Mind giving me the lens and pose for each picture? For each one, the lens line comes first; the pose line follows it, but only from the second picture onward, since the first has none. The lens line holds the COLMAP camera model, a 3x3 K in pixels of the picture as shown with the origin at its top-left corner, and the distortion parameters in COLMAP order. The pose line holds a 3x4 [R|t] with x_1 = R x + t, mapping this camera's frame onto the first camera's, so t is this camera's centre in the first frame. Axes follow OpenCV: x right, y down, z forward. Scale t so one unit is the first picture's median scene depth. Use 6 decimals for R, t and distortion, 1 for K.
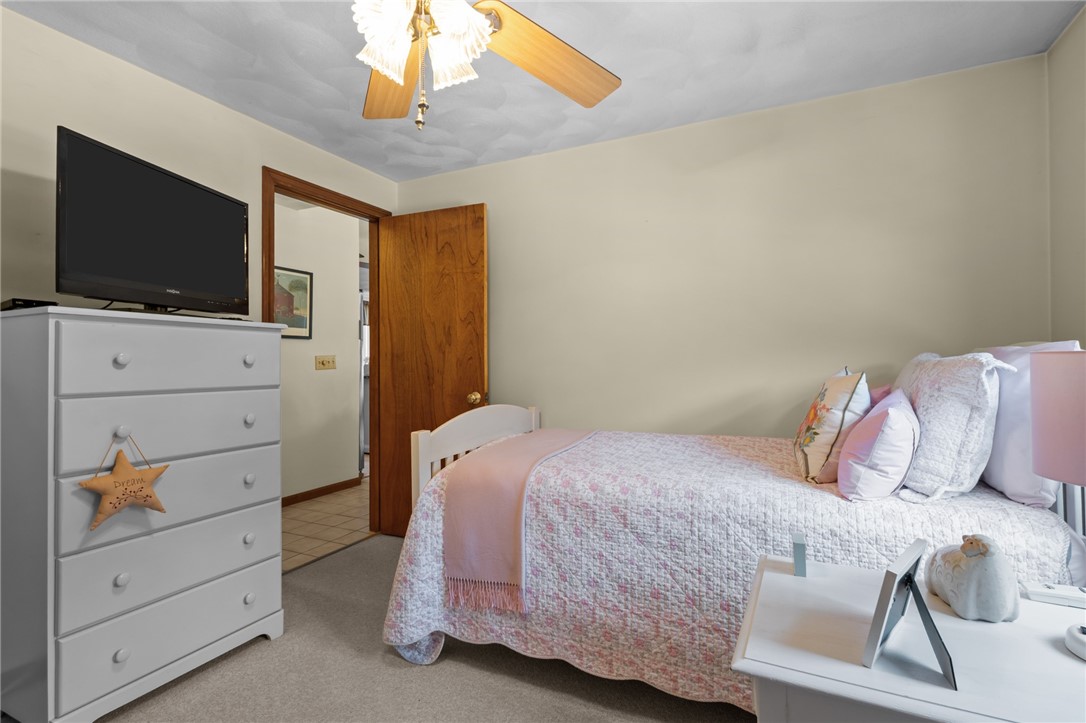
lens RADIAL K [[509.0, 0, 544.8], [0, 509.0, 359.2], [0, 0, 1]] dist [0.006231, -0.000671]
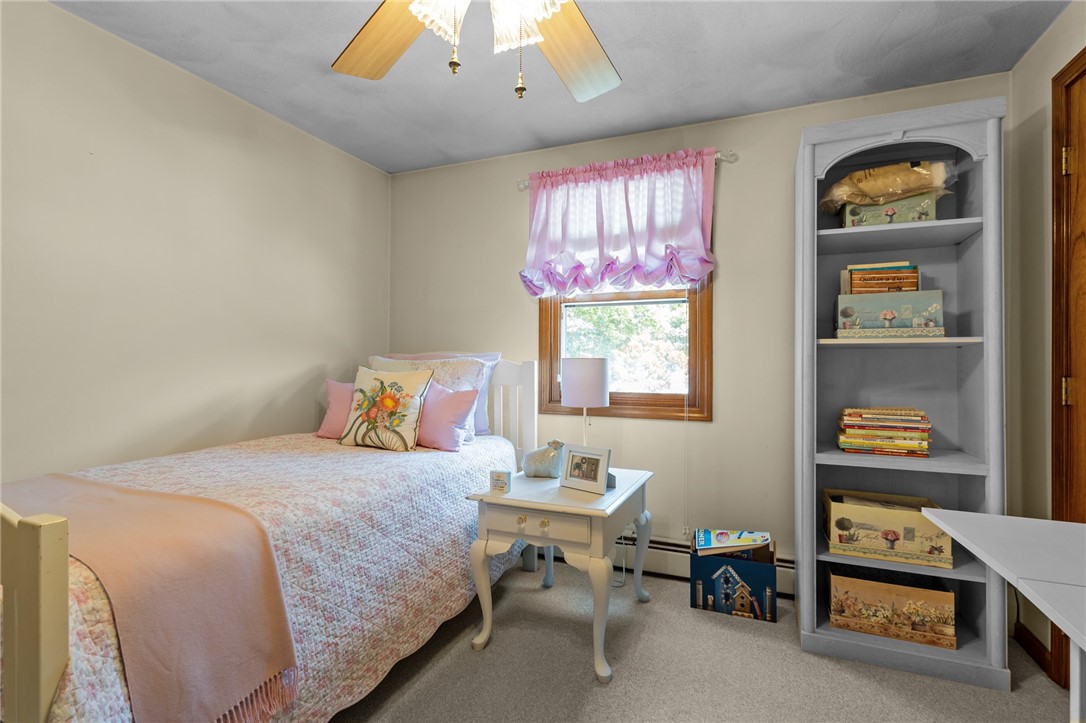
lens RADIAL K [[509.0, 0, 544.3], [0, 509.0, 361.8], [0, 0, 1]] dist [0.006231, -0.000671]
pose [[-0.047979, 0.003460, 0.998842, -0.856357], [-0.006359, 0.999973, -0.003770, 0.007101], [-0.998828, -0.006532, -0.047956, 0.720407]]
